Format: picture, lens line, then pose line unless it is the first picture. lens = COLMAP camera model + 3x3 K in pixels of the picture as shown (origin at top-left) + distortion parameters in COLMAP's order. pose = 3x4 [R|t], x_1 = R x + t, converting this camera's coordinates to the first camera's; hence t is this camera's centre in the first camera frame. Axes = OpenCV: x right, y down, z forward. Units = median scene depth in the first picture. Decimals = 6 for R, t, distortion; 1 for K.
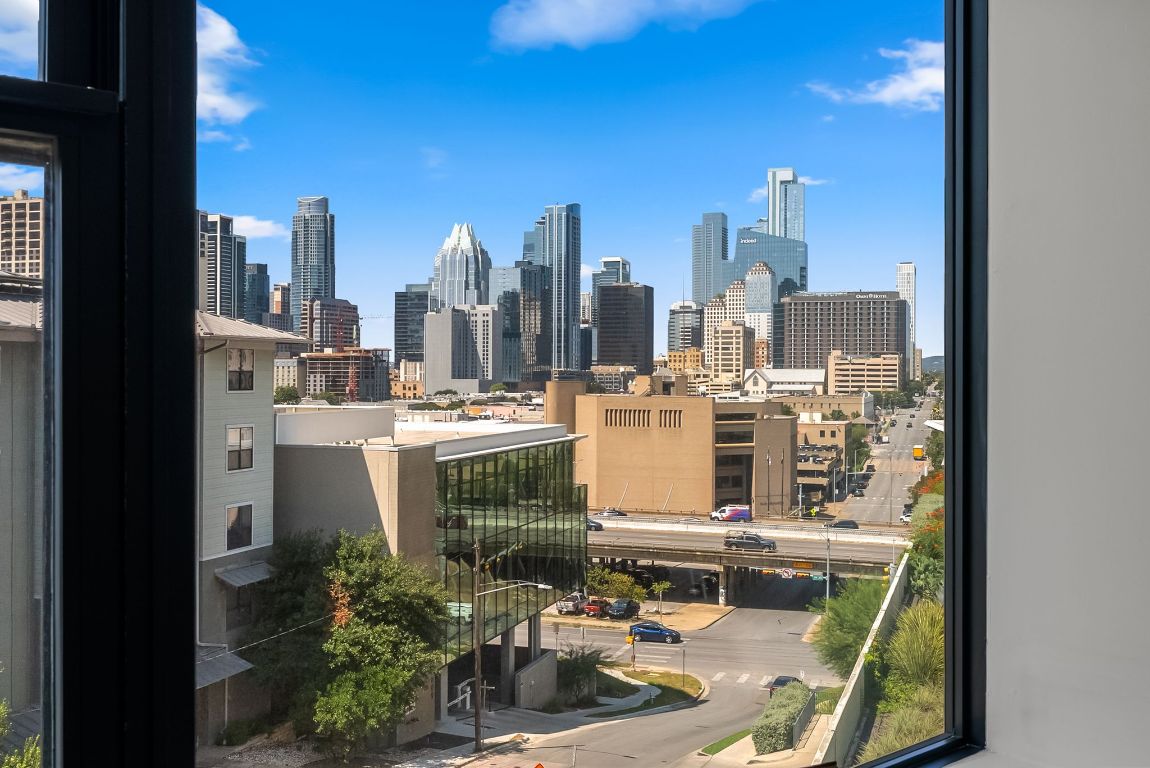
lens RADIAL K [[1116.3, 0, 575.0], [0, 1116.3, 384.0], [0, 0, 1]] dist [-0.007005, -0.013449]
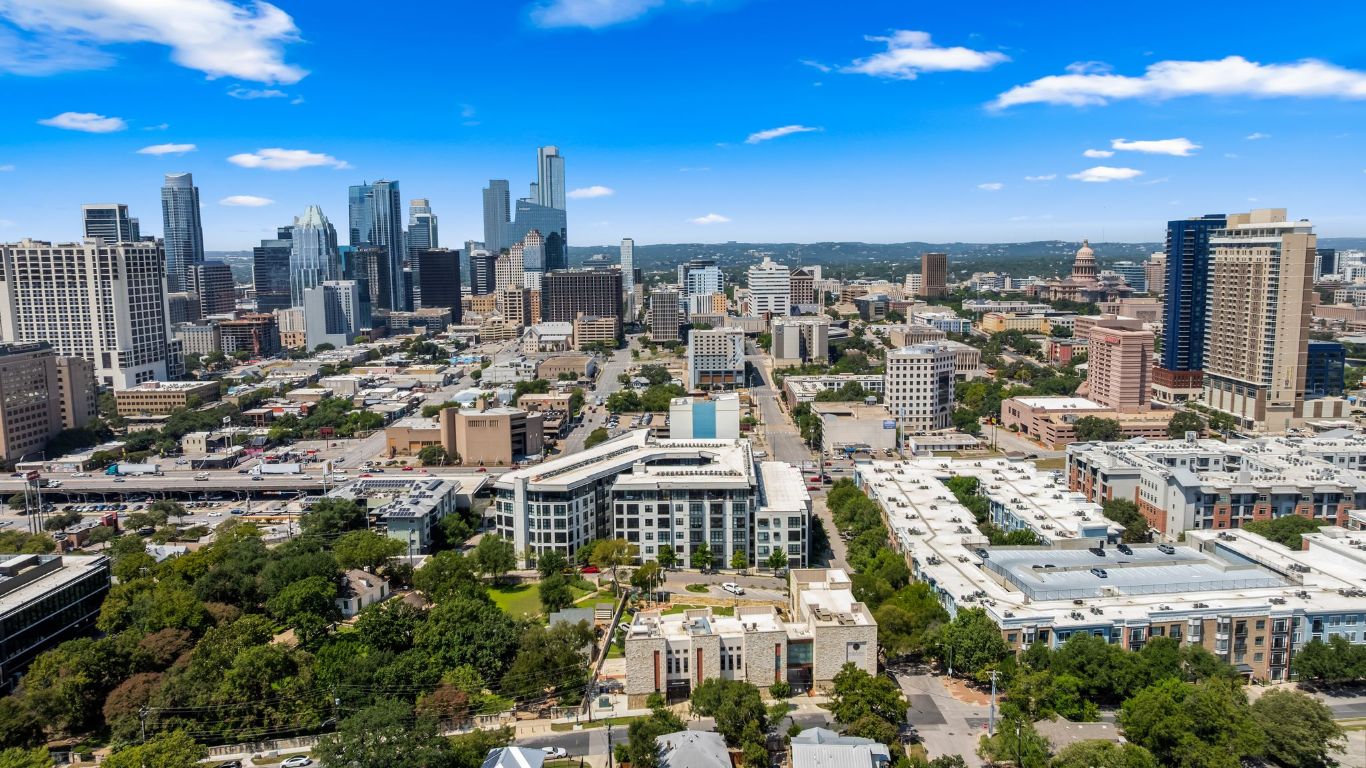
lens RADIAL K [[963.5, 0, 691.3], [0, 963.5, 385.3], [0, 0, 1]] dist [-0.042071, 0.056638]
pose [[0.949869, -0.056617, 0.307480, -0.034631], [0.016329, 0.991109, 0.132050, -0.073363], [-0.312223, -0.120409, 0.942347, -0.268924]]
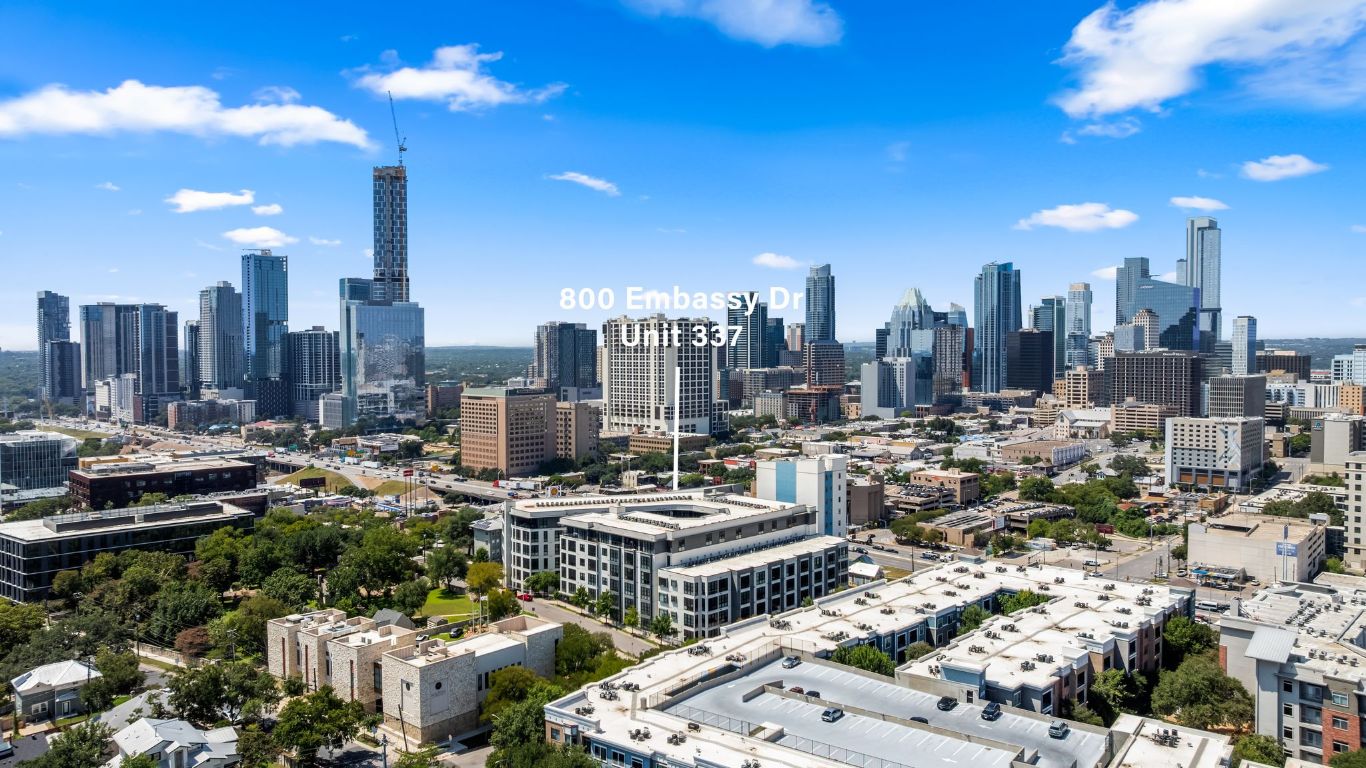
lens RADIAL K [[963.5, 0, 691.3], [0, 963.5, 385.3], [0, 0, 1]] dist [-0.042071, 0.056638]
pose [[0.908429, 0.011413, -0.417883, 0.160150], [0.001384, 0.999540, 0.030308, -0.056989], [0.418036, -0.028112, 0.907995, -0.242022]]
